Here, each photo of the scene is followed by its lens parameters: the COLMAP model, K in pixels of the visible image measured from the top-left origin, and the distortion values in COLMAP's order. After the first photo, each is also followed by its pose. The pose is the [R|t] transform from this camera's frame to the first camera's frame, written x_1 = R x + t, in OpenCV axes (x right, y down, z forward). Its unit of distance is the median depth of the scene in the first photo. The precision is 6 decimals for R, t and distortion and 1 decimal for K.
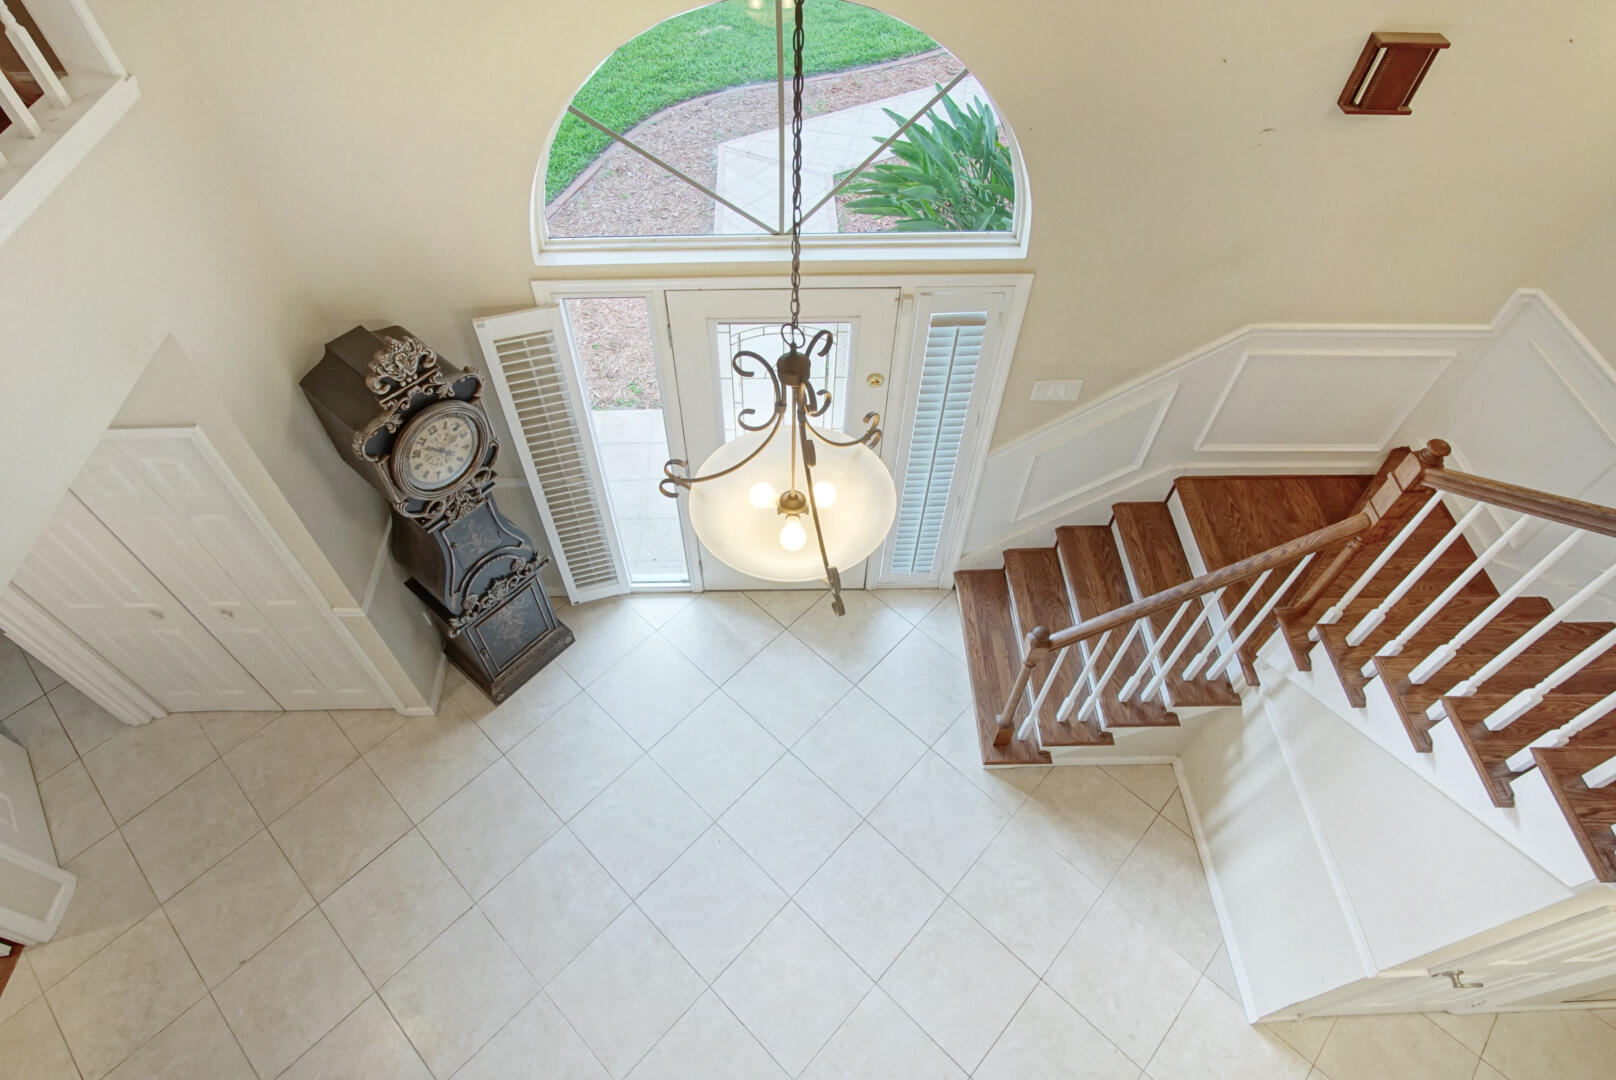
lens RADIAL K [[866.4, 0, 803.2], [0, 866.4, 538.1], [0, 0, 1]] dist [-0.027087, 0.001468]
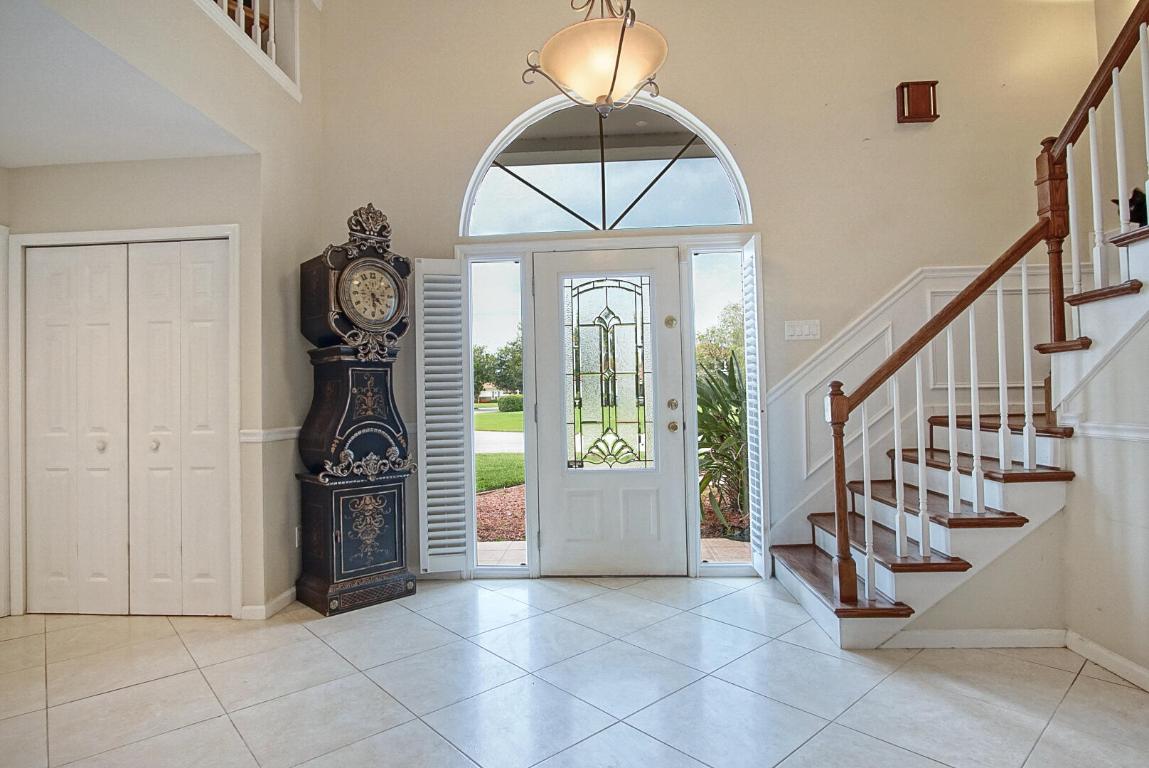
lens RADIAL K [[616.1, 0, 569.6], [0, 616.1, 381.4], [0, 0, 1]] dist [-0.027087, 0.001468]
pose [[0.995411, -0.040275, -0.086807, 0.000271], [-0.046147, 0.592653, -0.804135, 0.704103], [0.083833, 0.804450, 0.588074, 0.456455]]
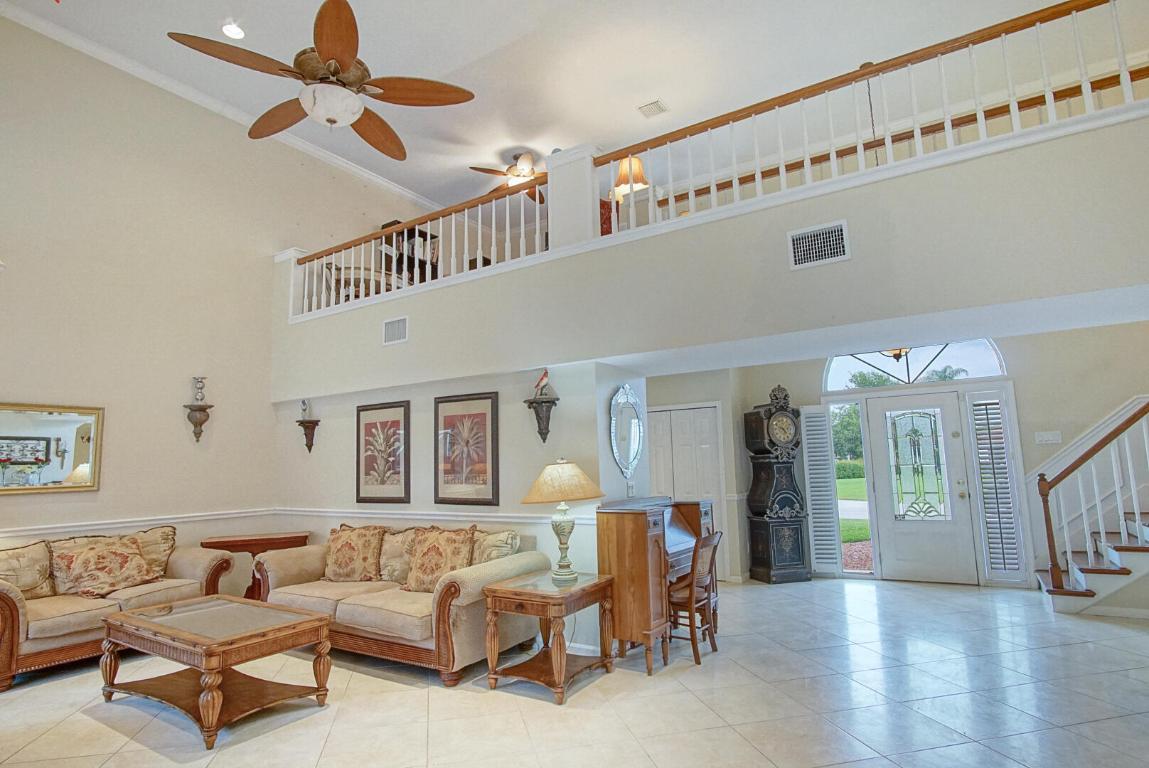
lens RADIAL K [[616.1, 0, 562.8], [0, 616.1, 383.8], [0, 0, 1]] dist [-0.027087, 0.001468]
pose [[0.827049, -0.114576, -0.550330, 0.128927], [-0.420904, 0.522699, -0.741368, 1.515746], [0.372599, 0.844783, 0.384072, -0.226885]]
